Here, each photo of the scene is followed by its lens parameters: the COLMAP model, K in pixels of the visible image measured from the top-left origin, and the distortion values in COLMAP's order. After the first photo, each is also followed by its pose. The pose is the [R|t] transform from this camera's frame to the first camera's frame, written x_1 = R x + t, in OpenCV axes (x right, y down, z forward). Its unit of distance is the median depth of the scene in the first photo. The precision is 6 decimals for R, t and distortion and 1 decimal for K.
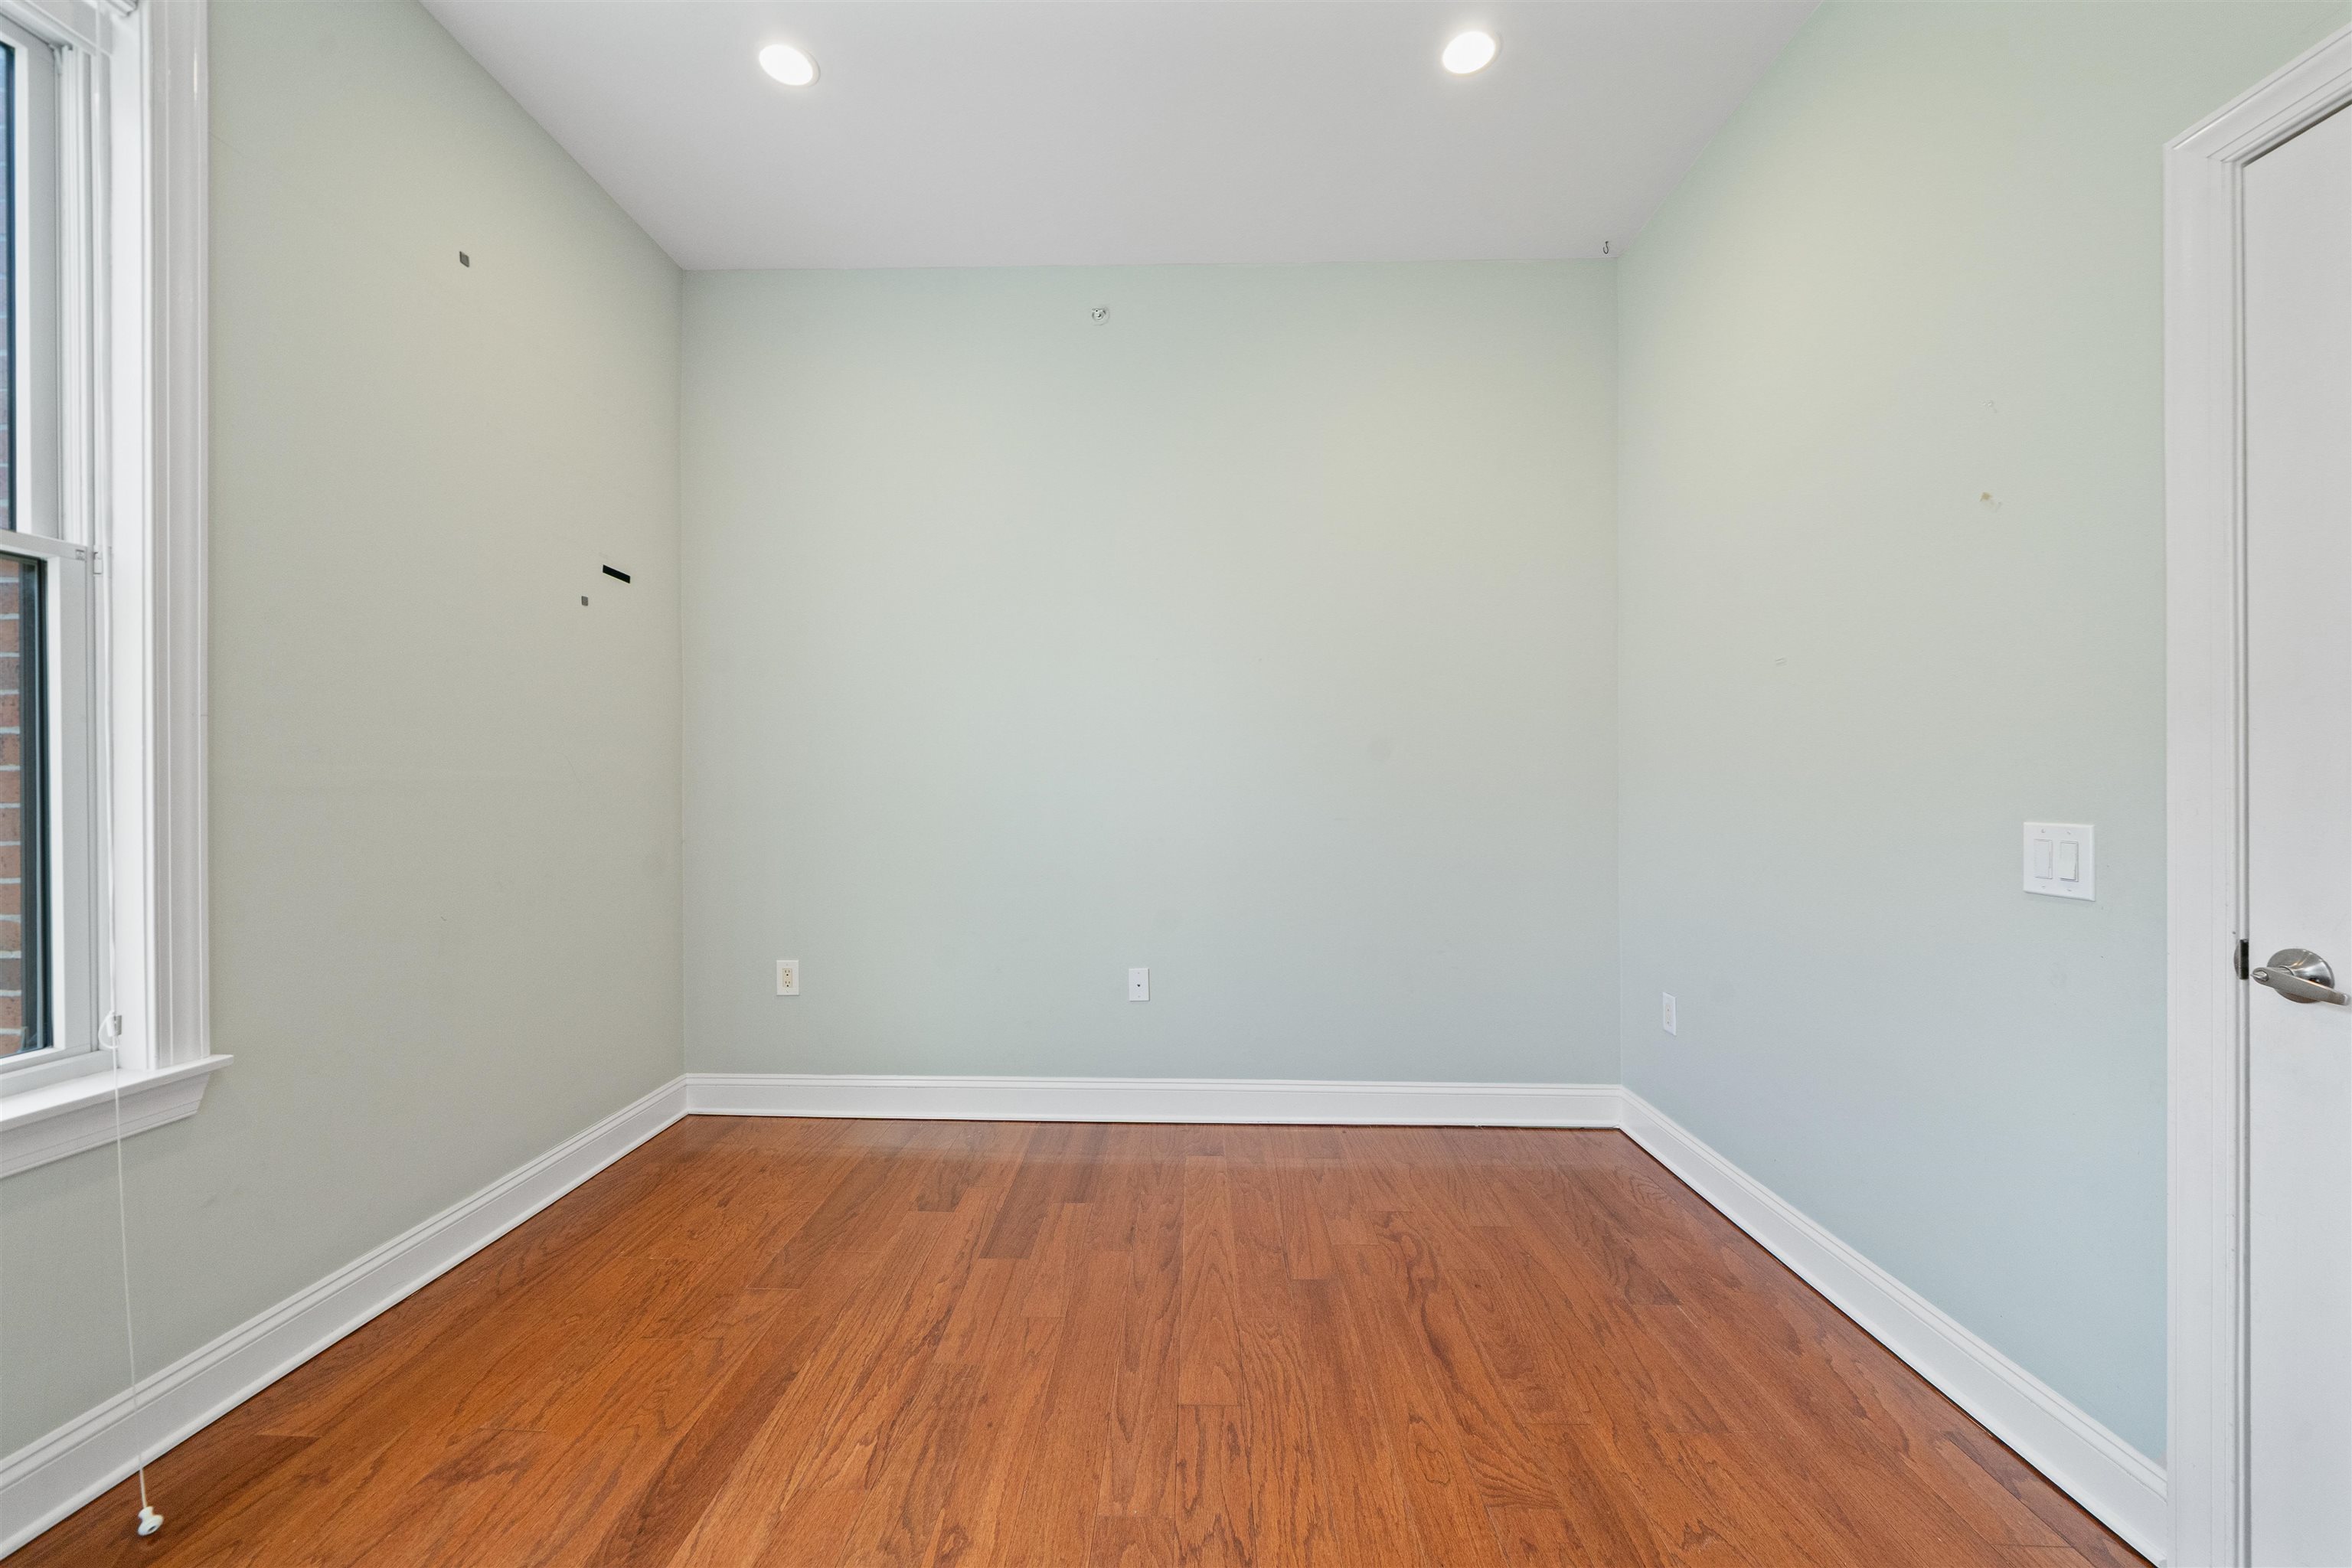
lens RADIAL K [[914.1, 0, 1174.4], [0, 914.1, 785.1], [0, 0, 1]] dist [-0.001242, 0.000061]
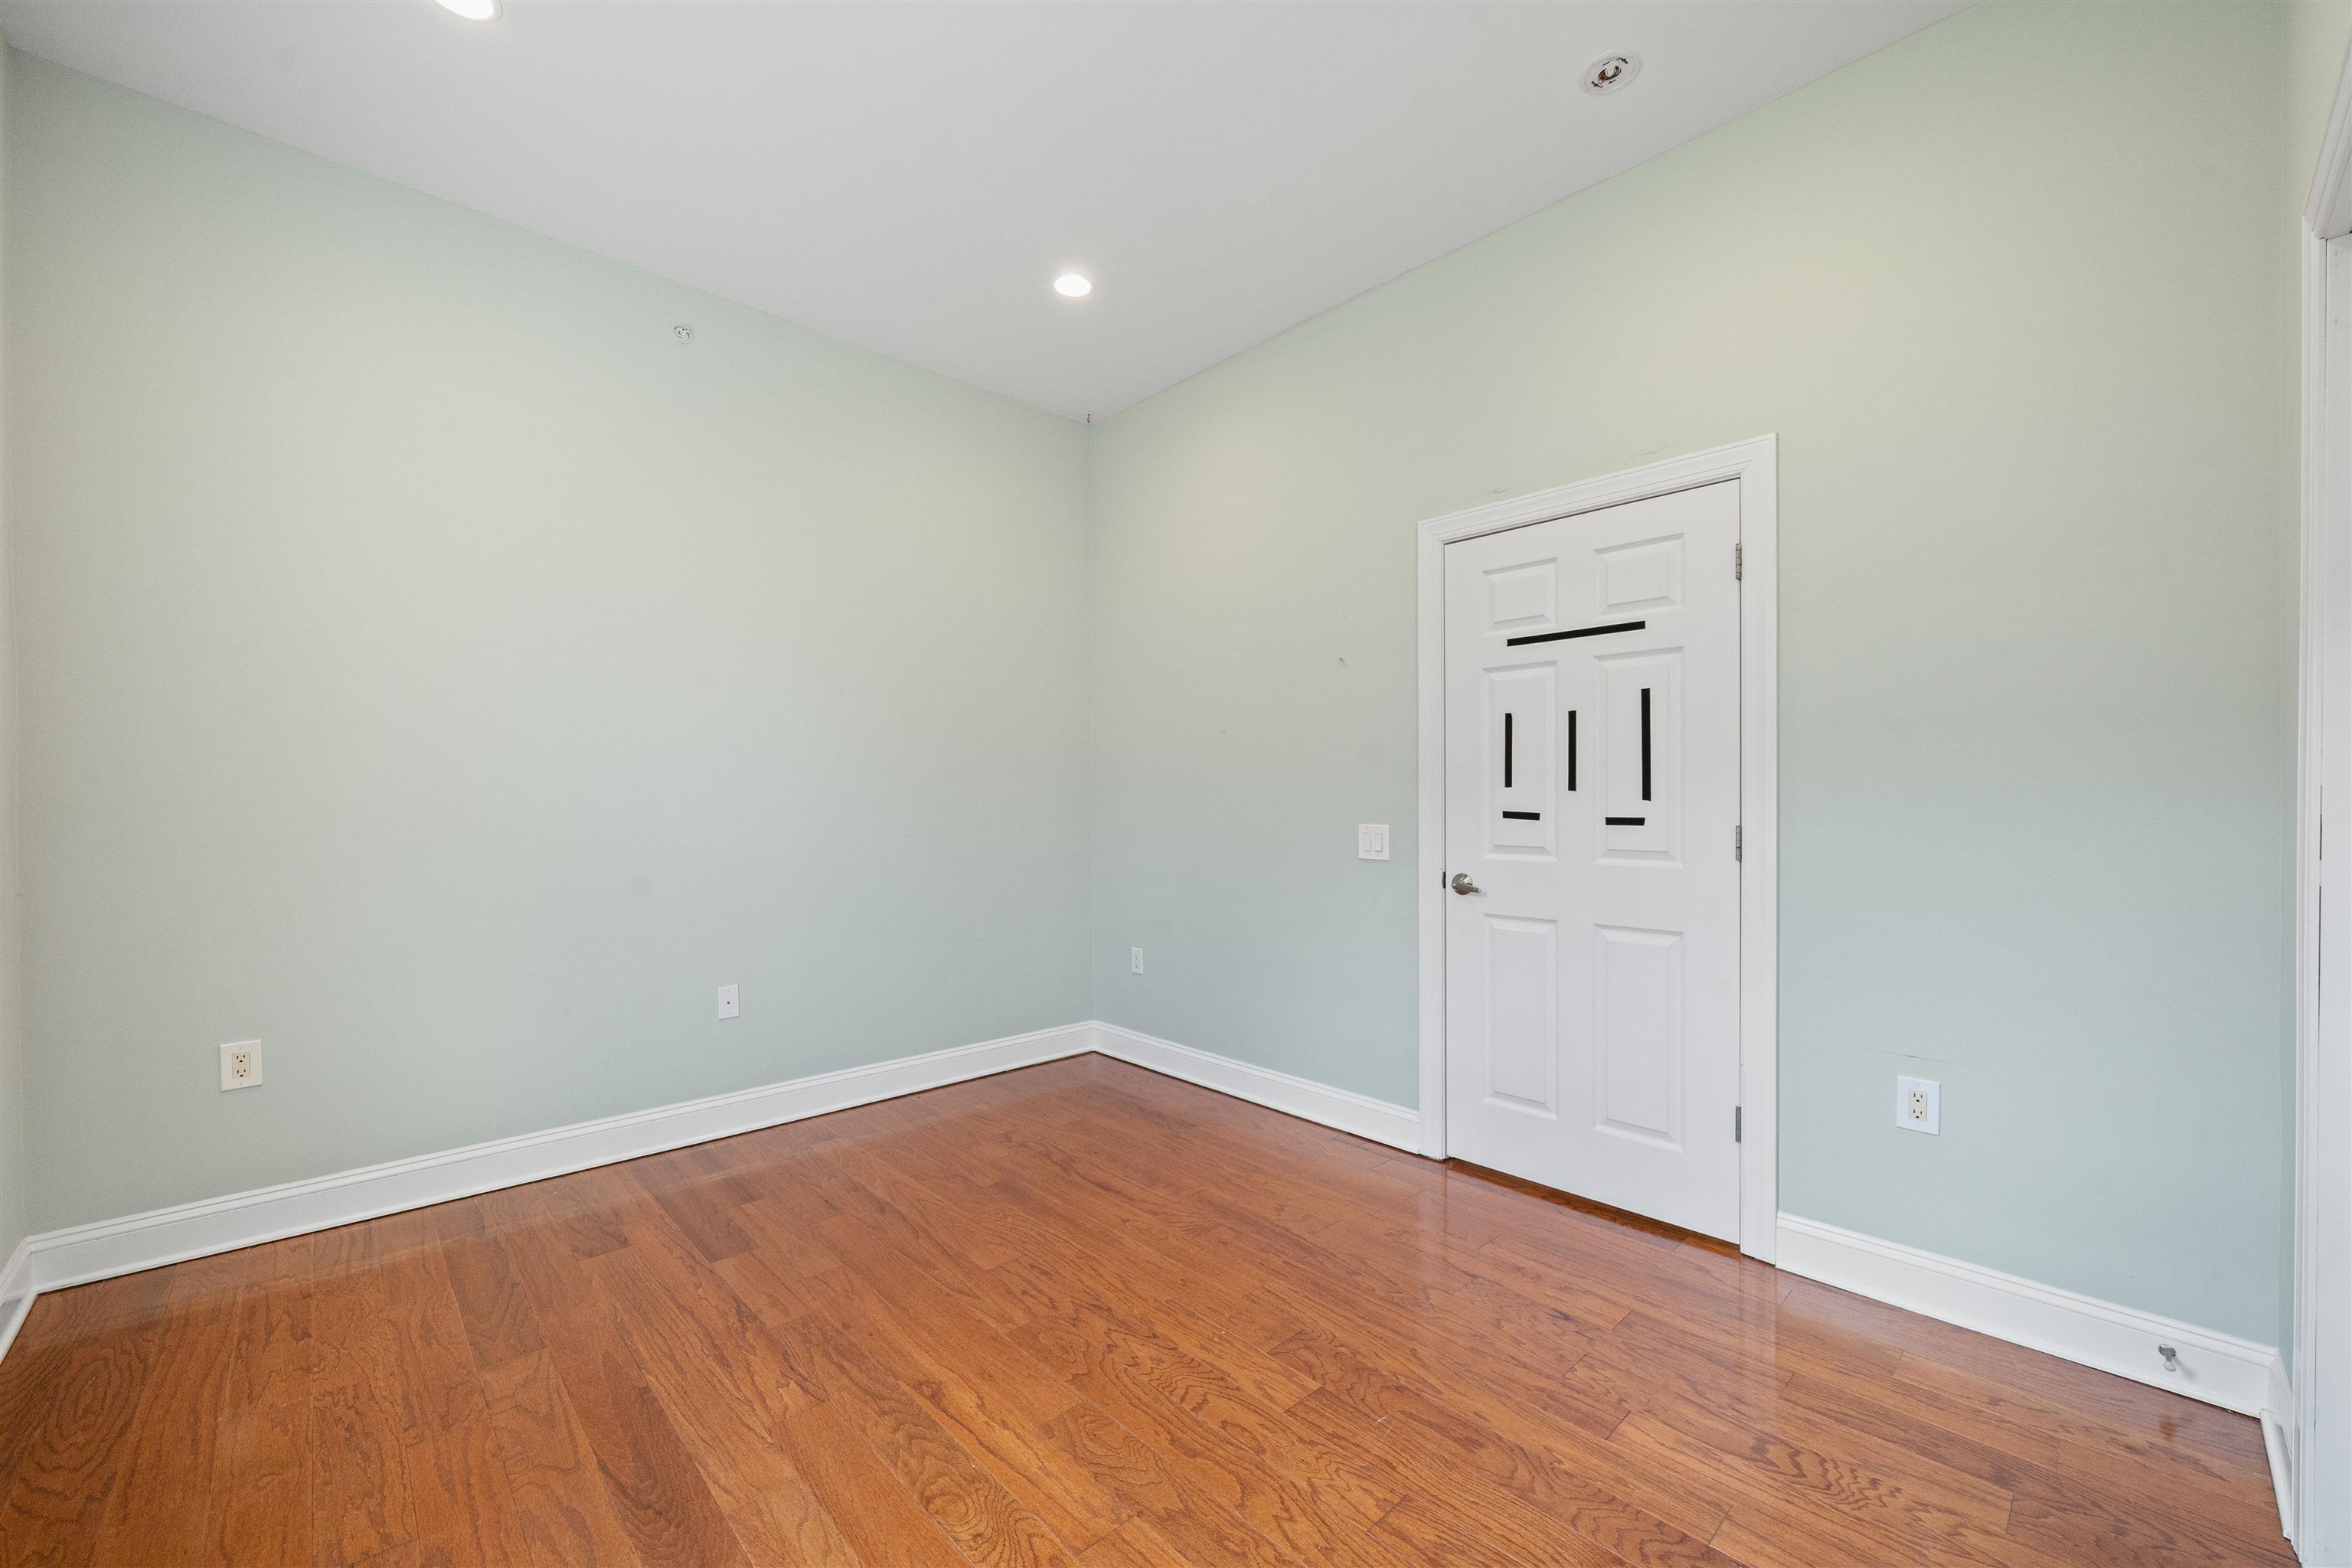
lens RADIAL K [[914.1, 0, 1163.9], [0, 914.1, 806.4], [0, 0, 1]] dist [-0.001242, 0.000061]
pose [[0.716845, -0.004841, 0.697216, -0.709070], [0.003468, 0.999988, 0.003378, -0.007062], [-0.697224, -0.000004, 0.716853, -0.136872]]
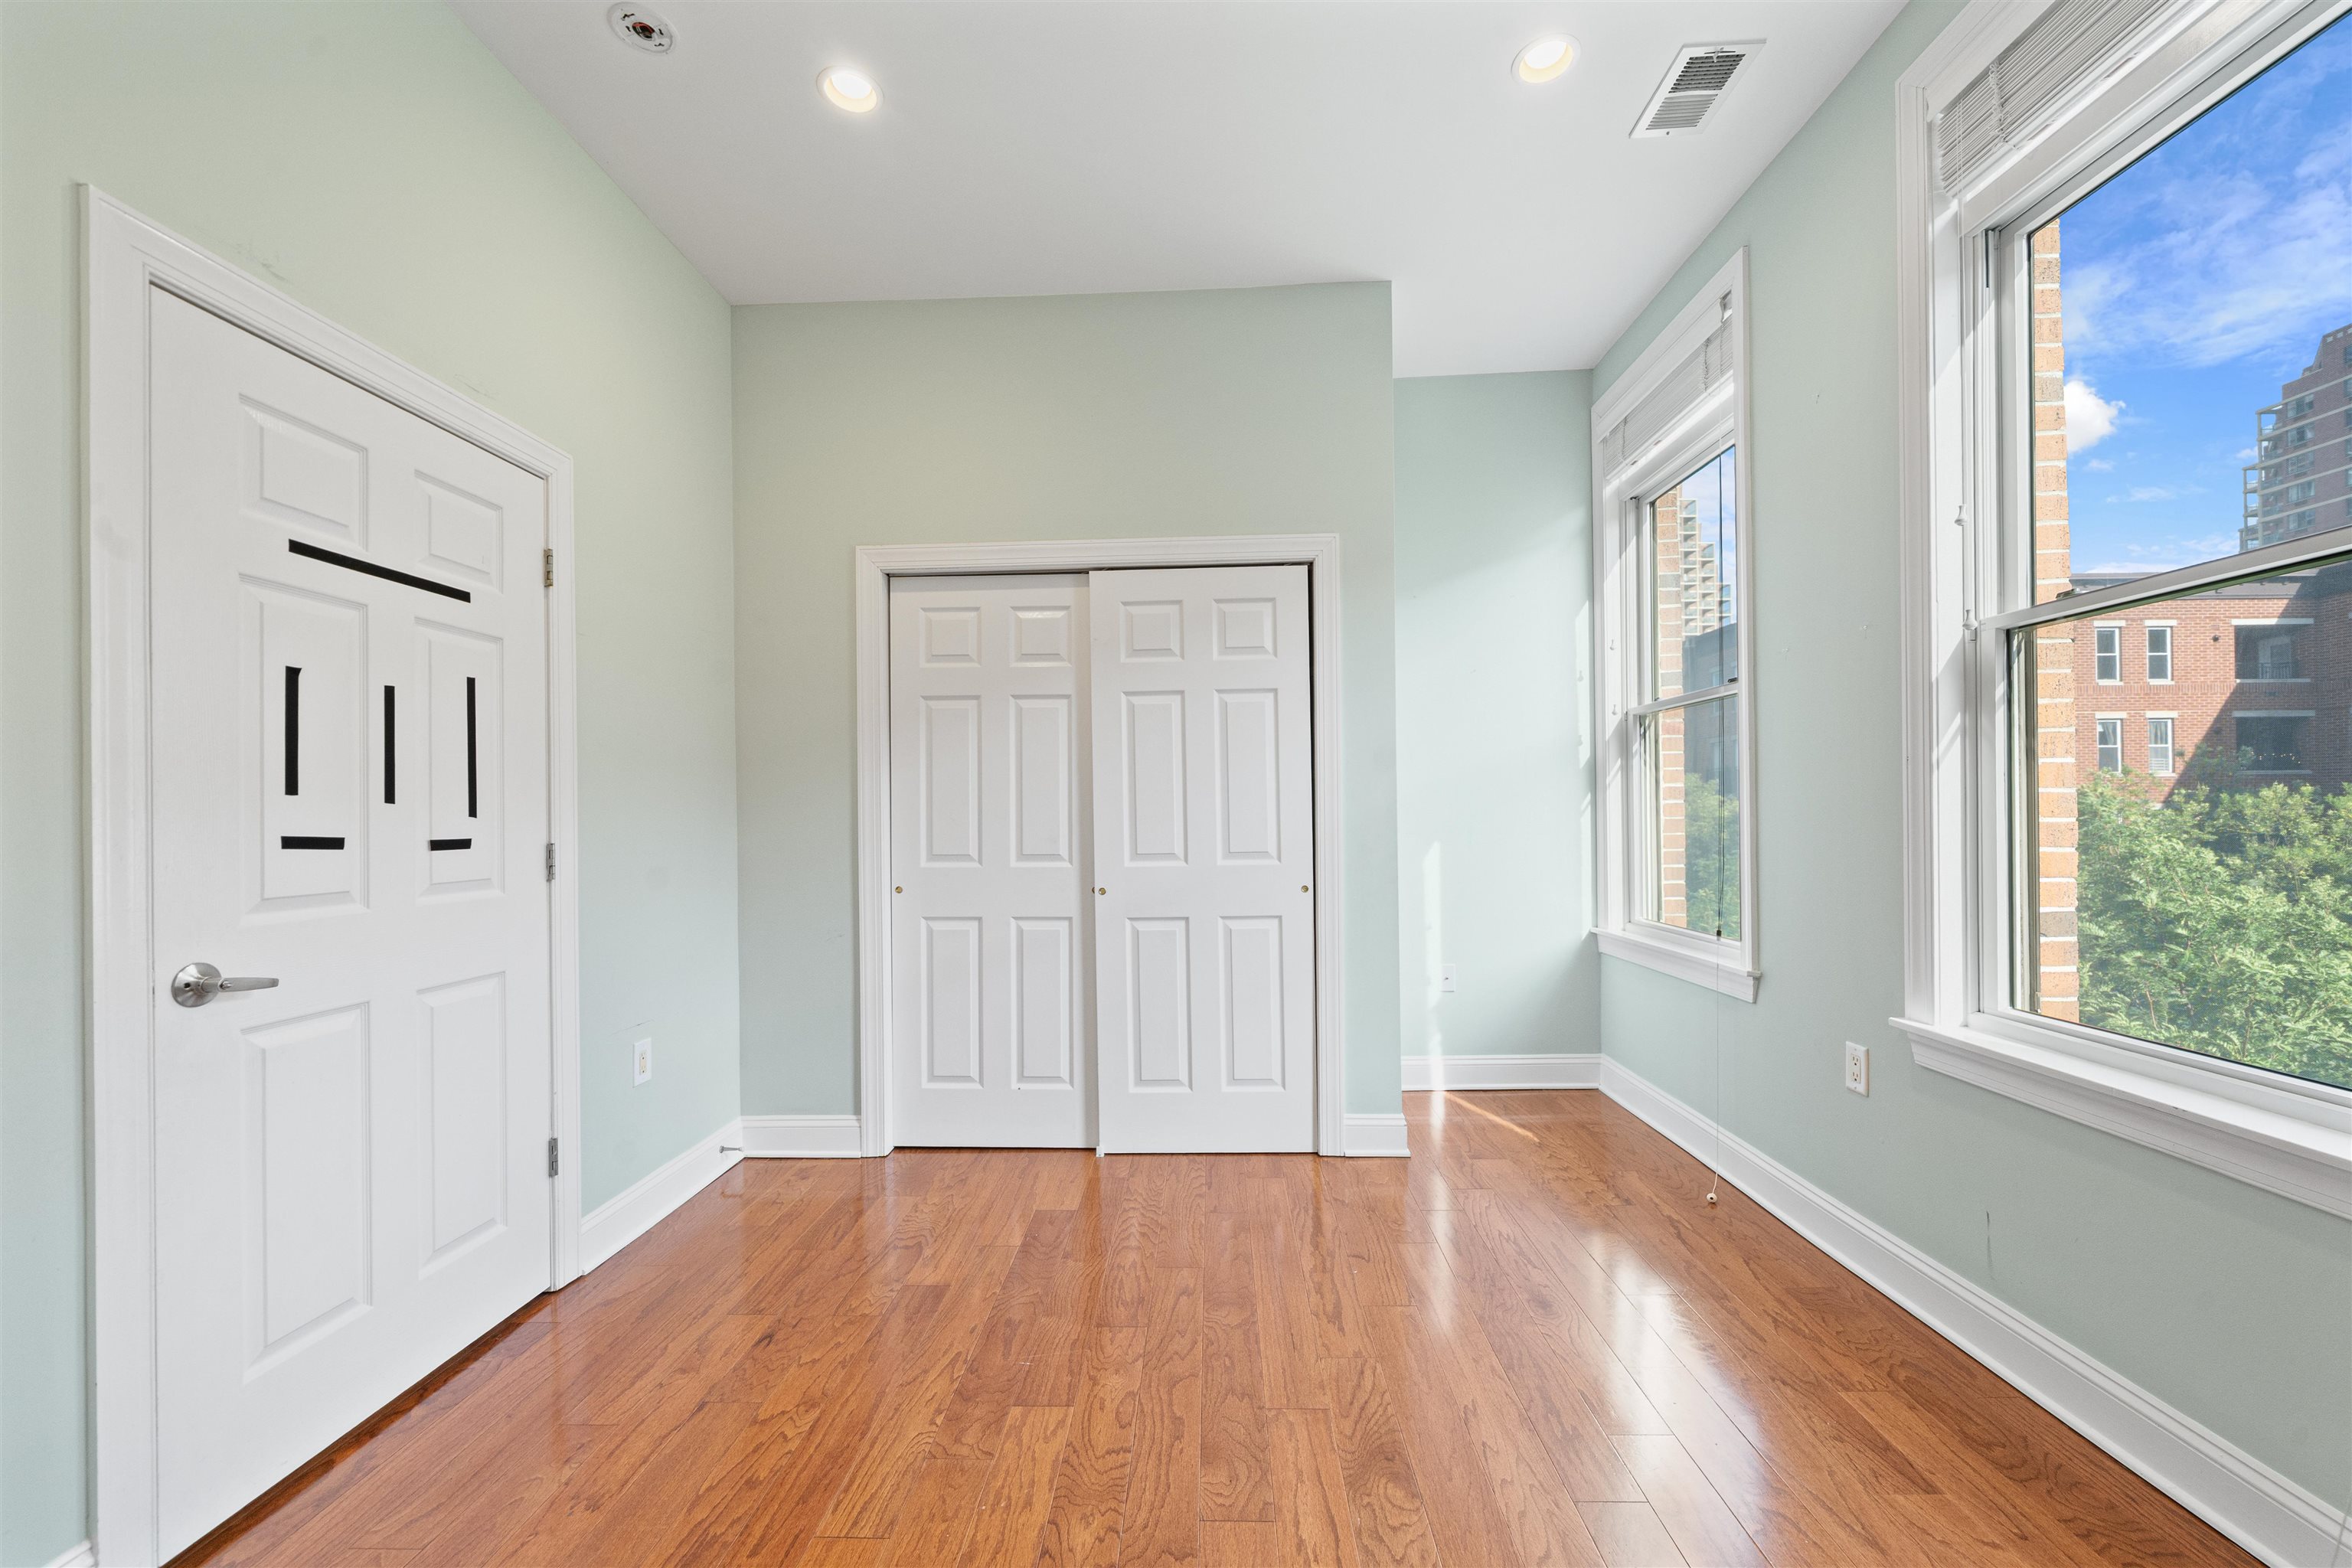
lens RADIAL K [[914.1, 0, 1171.5], [0, 914.1, 812.6], [0, 0, 1]] dist [-0.001242, 0.000061]
pose [[-0.999732, 0.013287, 0.018982, -0.072406], [0.013298, 0.999911, 0.000454, -0.003917], [-0.018975, 0.000706, -0.999820, 1.477352]]
